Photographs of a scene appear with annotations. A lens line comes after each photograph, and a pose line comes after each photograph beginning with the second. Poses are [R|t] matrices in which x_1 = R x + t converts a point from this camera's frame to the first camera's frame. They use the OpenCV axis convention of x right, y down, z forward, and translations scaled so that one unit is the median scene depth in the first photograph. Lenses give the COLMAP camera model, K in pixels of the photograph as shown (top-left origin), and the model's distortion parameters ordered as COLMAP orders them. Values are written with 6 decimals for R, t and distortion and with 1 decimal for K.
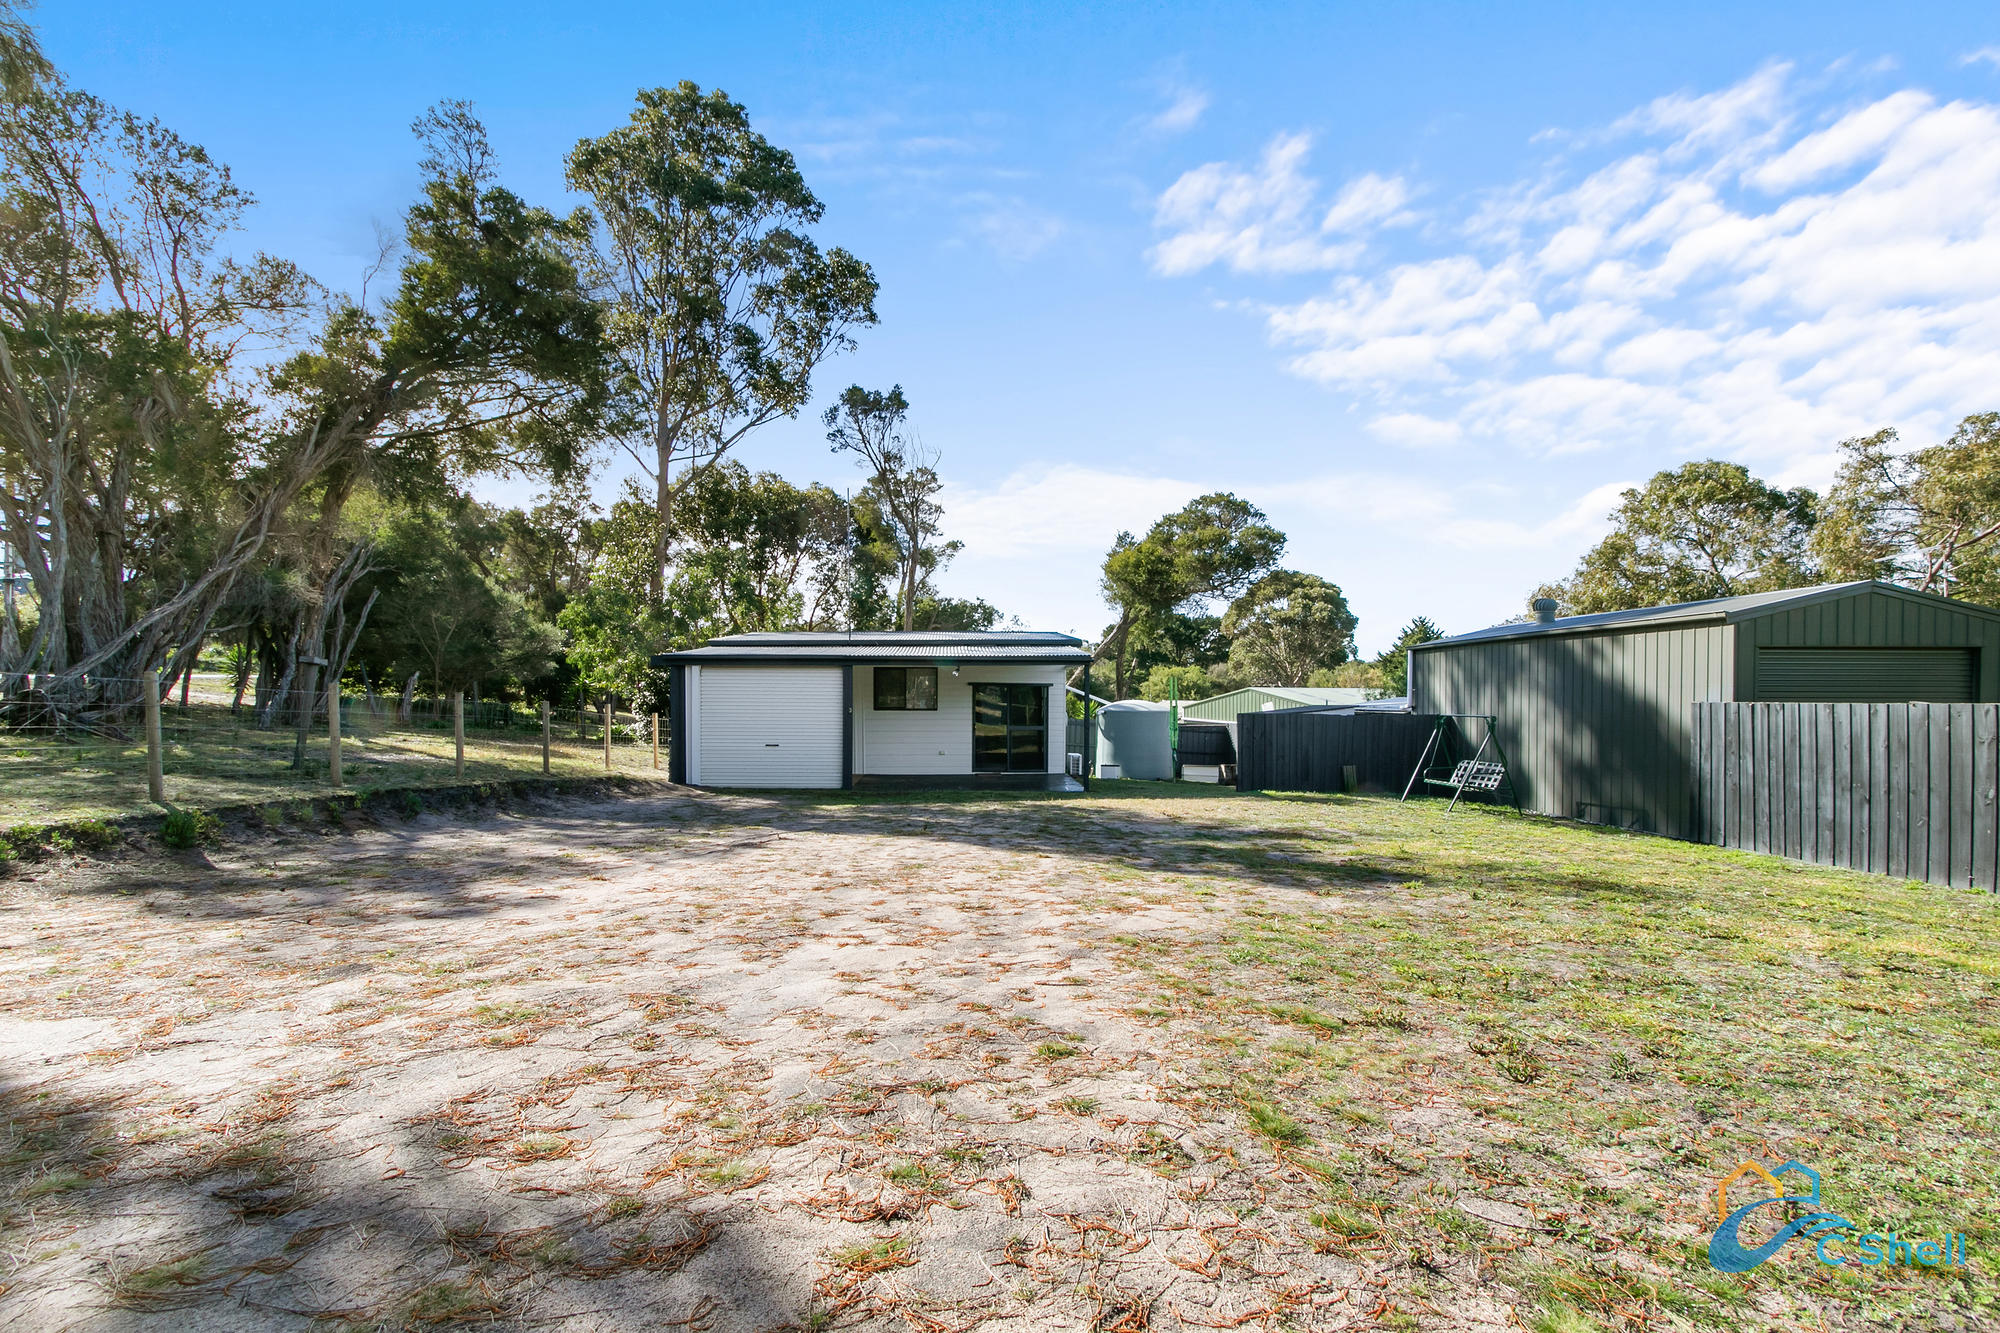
lens RADIAL K [[964.9, 0, 987.1], [0, 964.9, 698.7], [0, 0, 1]] dist [0.002602, 0.000030]
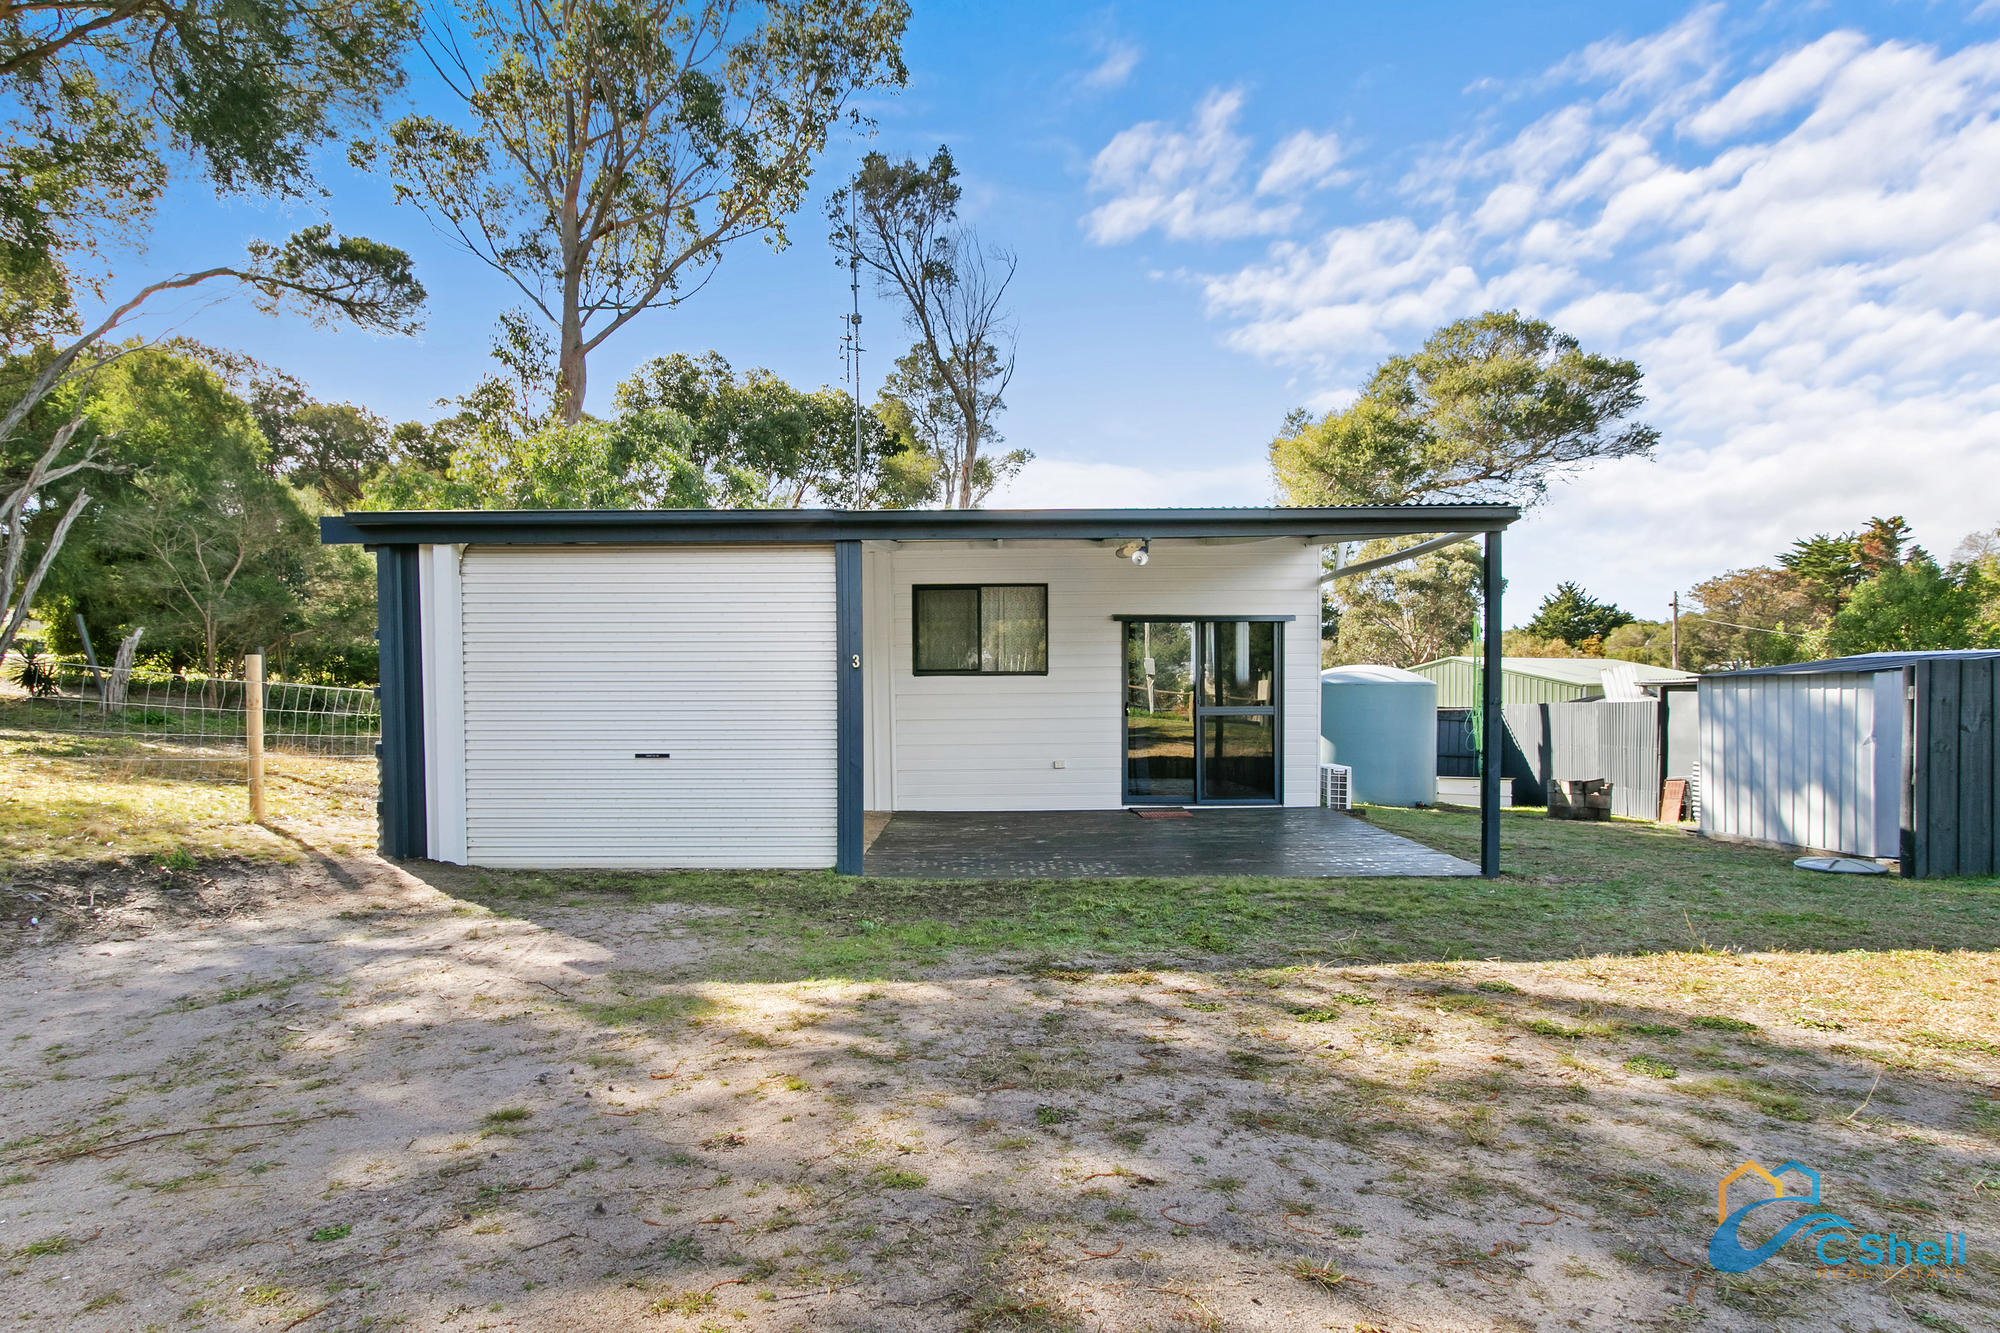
lens RADIAL K [[1026.2, 0, 967.7], [0, 1026.2, 713.1], [0, 0, 1]] dist [0.021973, -0.014751]
pose [[0.998486, -0.008983, -0.054270, -0.045989], [0.010111, 0.999738, 0.020546, 0.014151], [0.054072, -0.021063, 0.998315, 0.350916]]
